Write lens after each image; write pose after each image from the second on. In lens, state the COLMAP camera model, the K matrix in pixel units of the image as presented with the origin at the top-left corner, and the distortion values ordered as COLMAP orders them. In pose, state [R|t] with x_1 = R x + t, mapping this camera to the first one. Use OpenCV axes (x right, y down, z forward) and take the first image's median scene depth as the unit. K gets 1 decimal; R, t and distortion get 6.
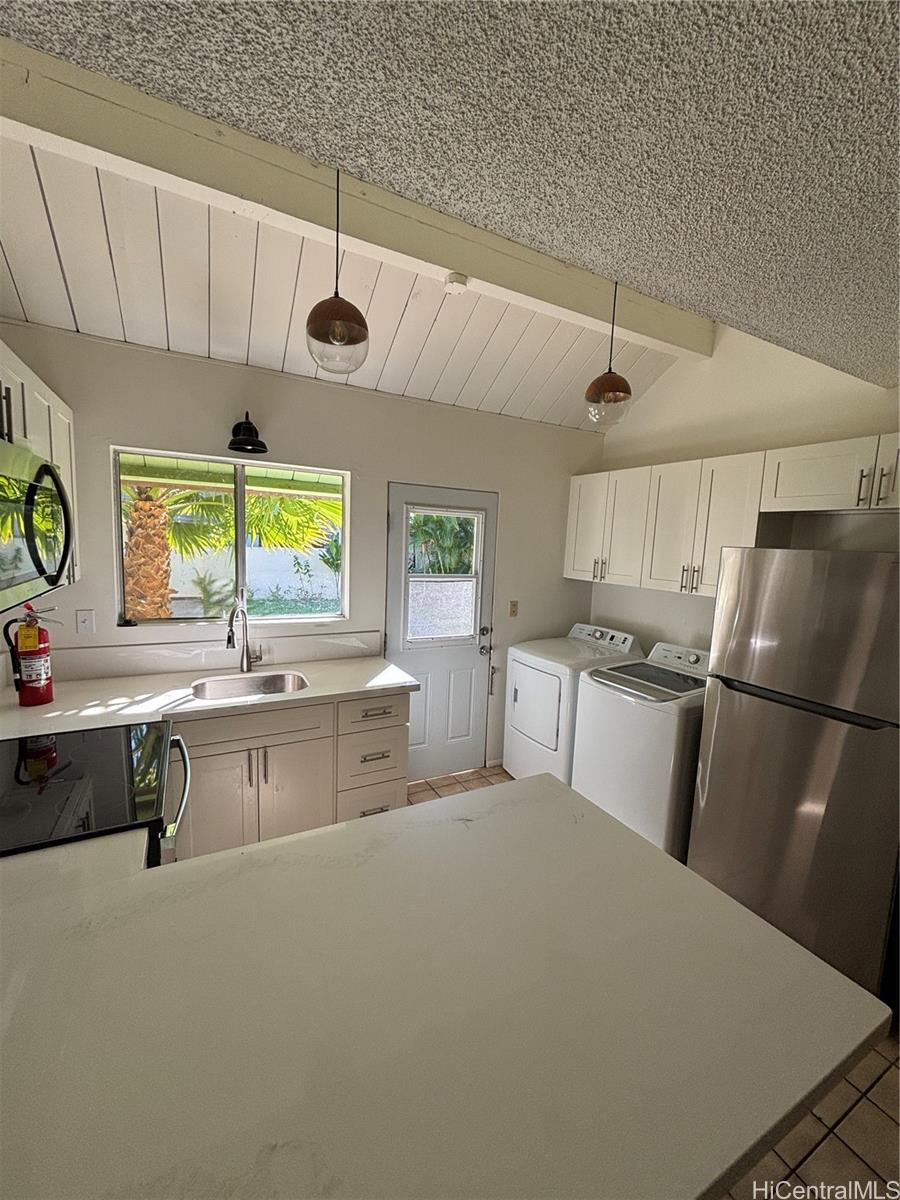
lens RADIAL K [[486.5, 0, 450.0], [0, 486.5, 600.0], [0, 0, 1]] dist [0.020998, 0.000026]
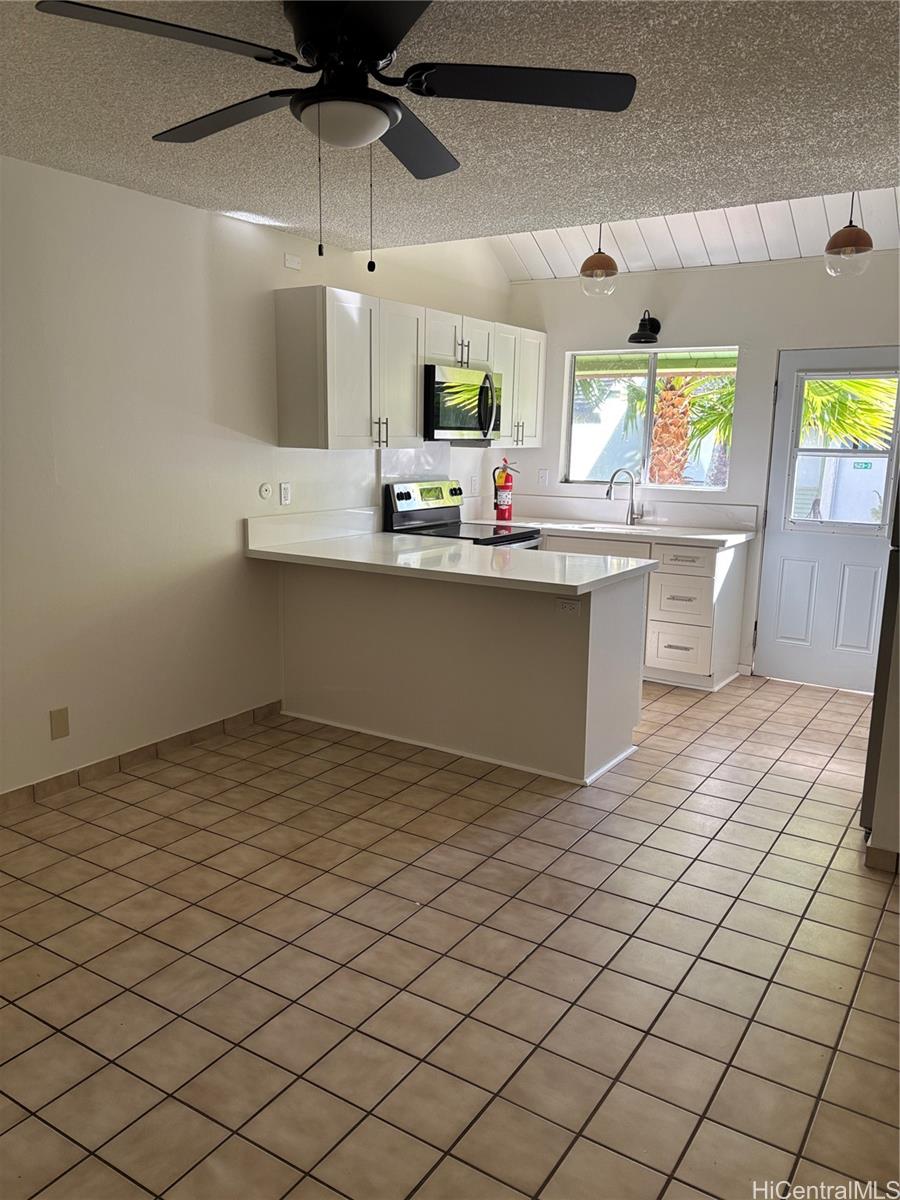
lens RADIAL K [[837.2, 0, 450.0], [0, 837.2, 600.0], [0, 0, 1]] dist [0.000436, -0.001611]
pose [[0.508046, 0.136139, -0.850503, 1.198329], [-0.097336, 0.990179, 0.100353, 0.170477], [0.855812, 0.031800, 0.516308, -0.472321]]
